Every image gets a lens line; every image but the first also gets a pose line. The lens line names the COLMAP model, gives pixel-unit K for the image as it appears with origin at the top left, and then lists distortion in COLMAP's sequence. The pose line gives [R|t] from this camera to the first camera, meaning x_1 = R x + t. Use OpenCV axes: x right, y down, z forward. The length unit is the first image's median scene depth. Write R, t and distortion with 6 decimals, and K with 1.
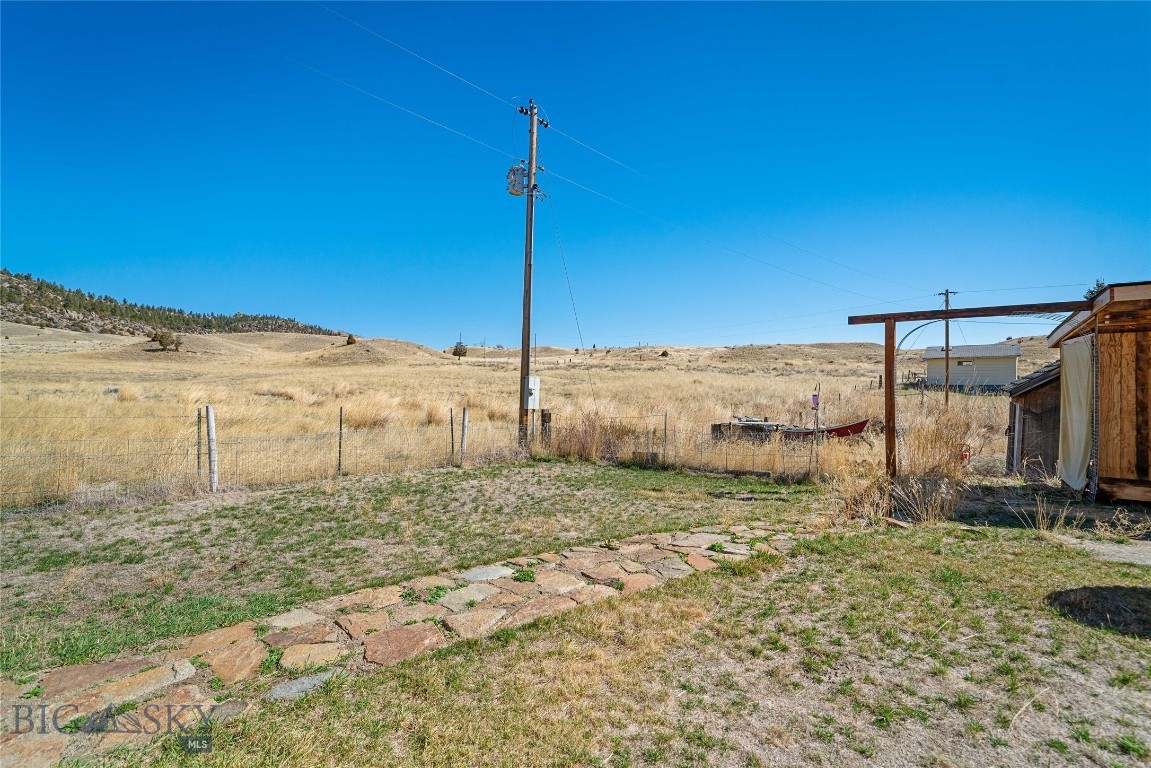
lens RADIAL K [[505.1, 0, 581.4], [0, 505.1, 364.4], [0, 0, 1]] dist [0.001098, 0.000395]
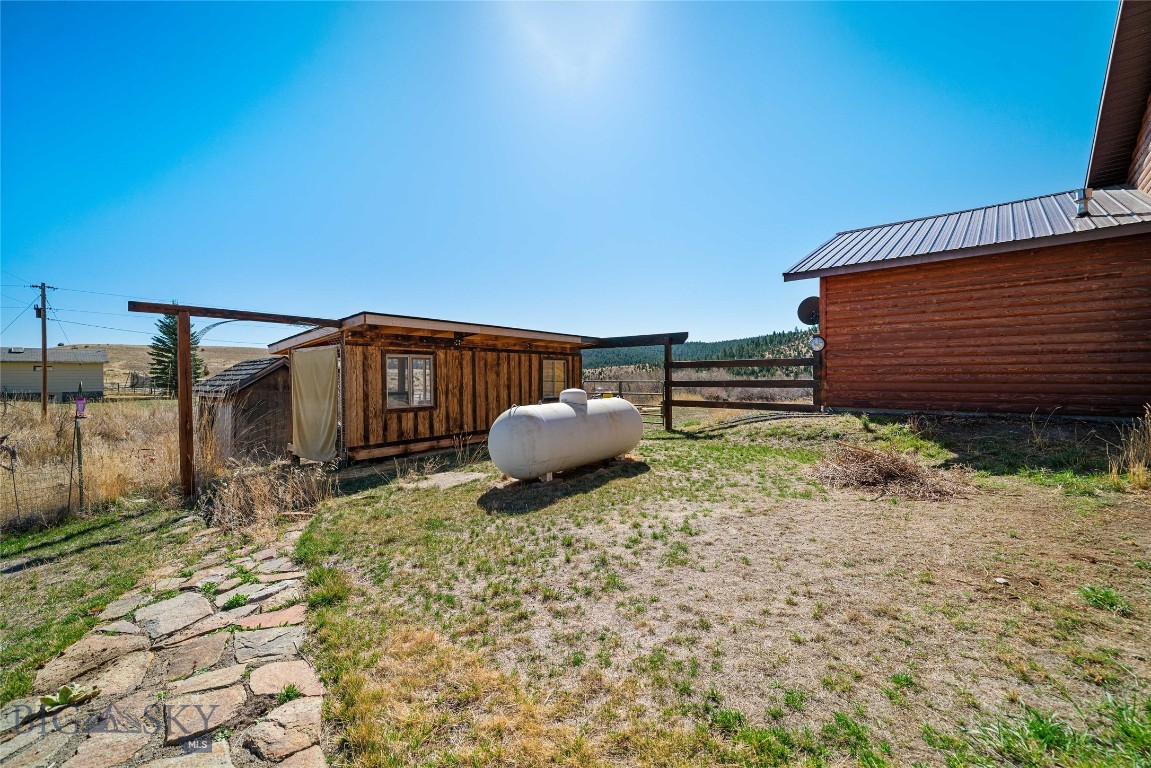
lens RADIAL K [[465.8, 0, 570.2], [0, 465.8, 400.2], [0, 0, 1]] dist [-0.001220, -0.000029]
pose [[0.053657, -0.041975, 0.997677, -0.348708], [-0.017442, 0.998924, 0.042965, 0.037593], [-0.998407, -0.019707, 0.052867, 0.482486]]
